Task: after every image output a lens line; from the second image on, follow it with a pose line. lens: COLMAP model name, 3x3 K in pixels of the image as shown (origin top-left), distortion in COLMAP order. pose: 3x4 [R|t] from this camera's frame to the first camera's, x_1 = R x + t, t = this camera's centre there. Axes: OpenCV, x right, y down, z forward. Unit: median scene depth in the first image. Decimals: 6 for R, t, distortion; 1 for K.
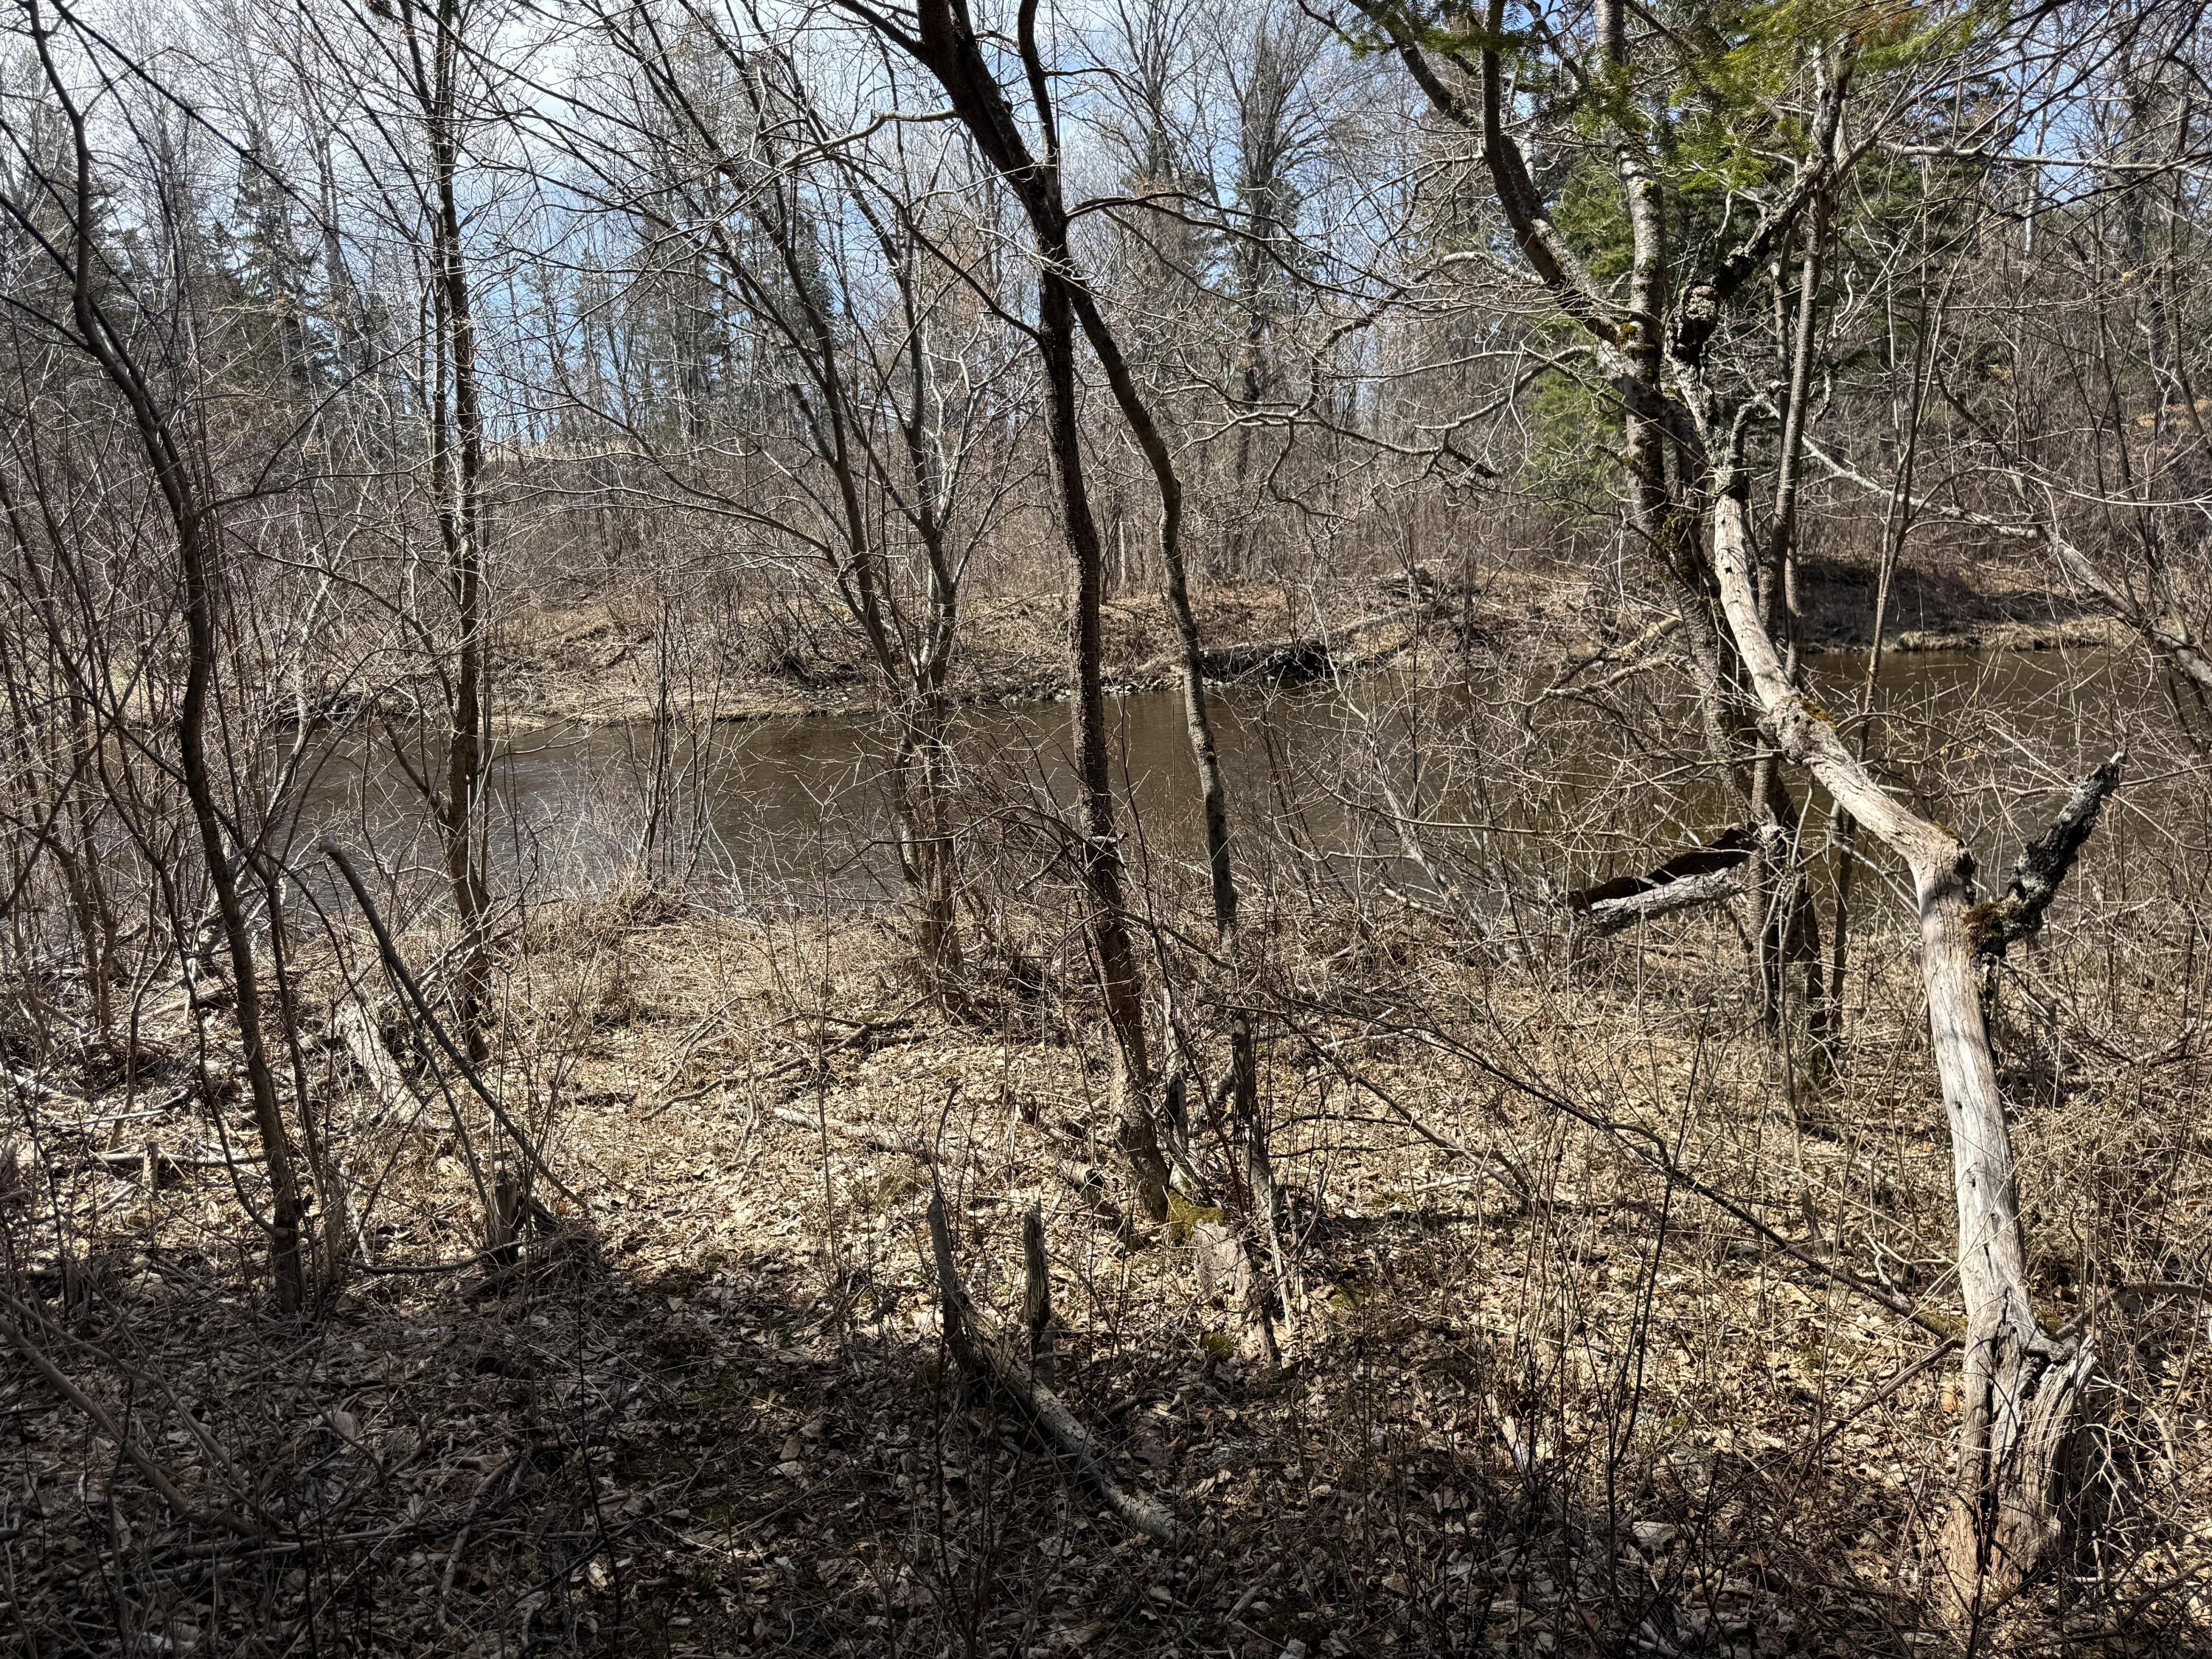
lens RADIAL K [[1592.3, 0, 1106.0], [0, 1592.3, 829.5], [0, 0, 1]] dist [0.101932, -0.223802]
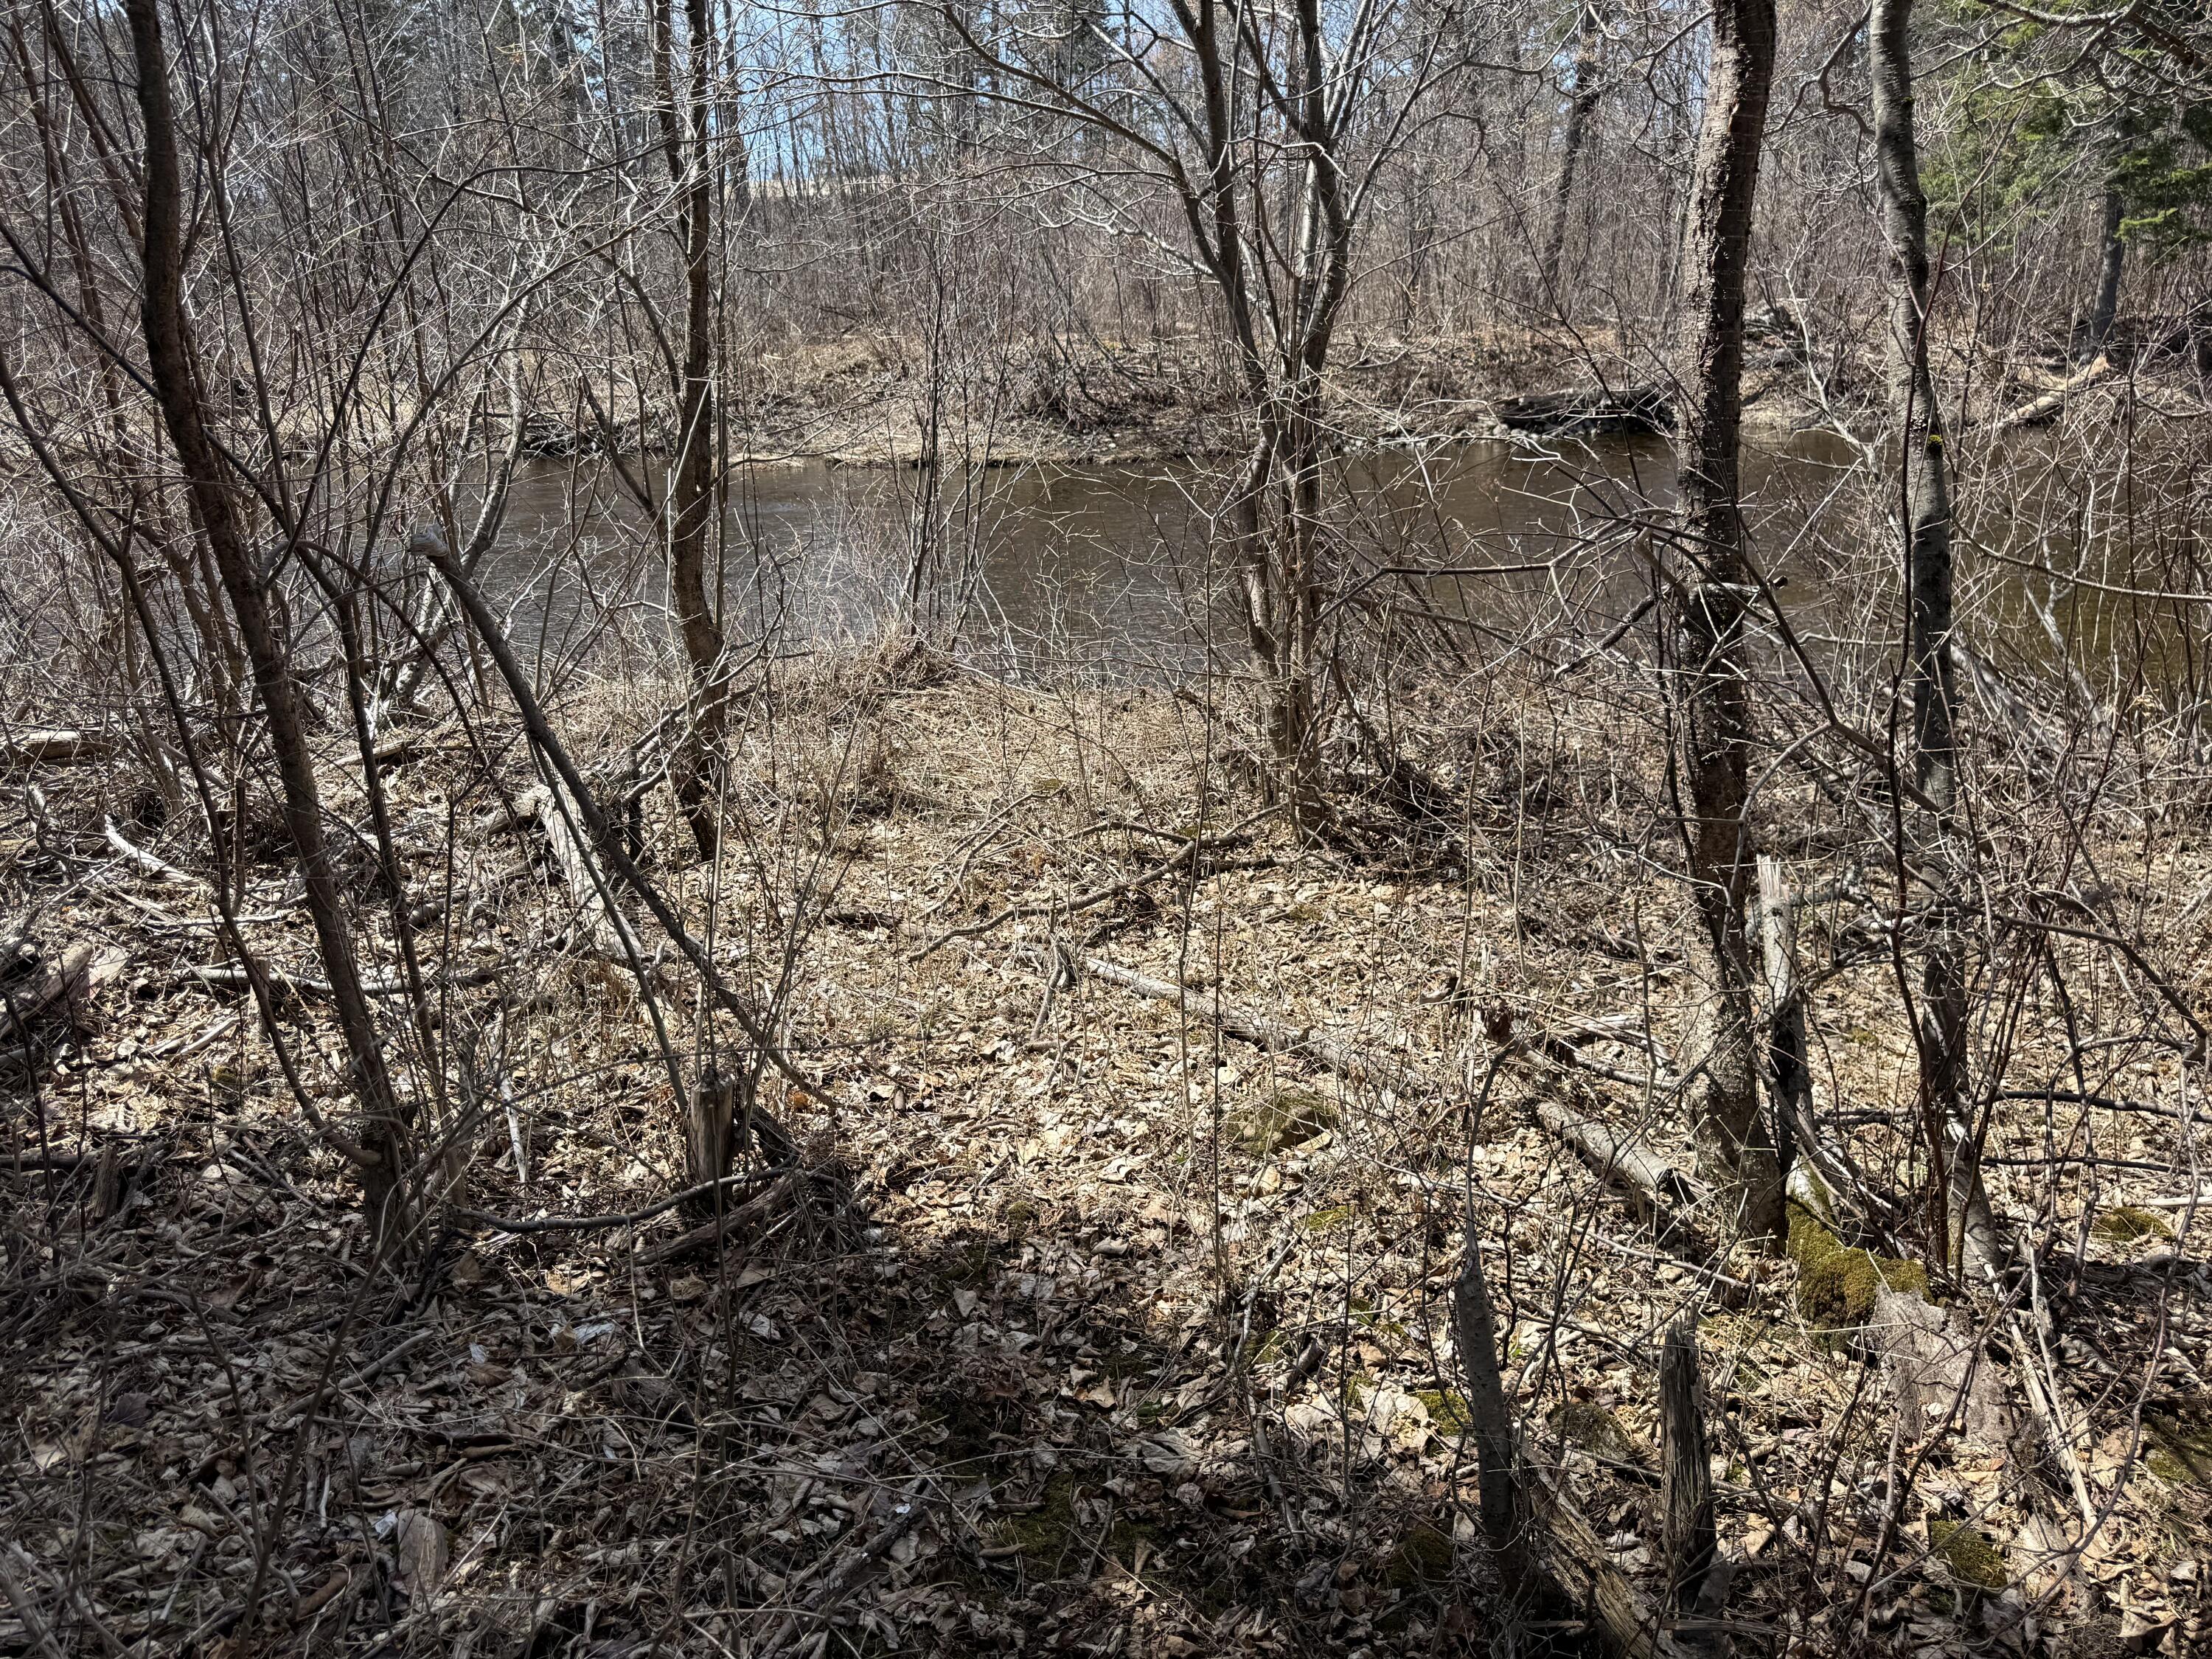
lens RADIAL K [[1566.8, 0, 1104.9], [0, 1566.8, 906.5], [0, 0, 1]] dist [0.115861, -0.292924]
pose [[0.987397, 0.071341, -0.141274, -0.111176], [-0.043215, 0.980252, 0.192971, 0.014886], [0.152251, -0.184434, 0.970981, 0.351283]]
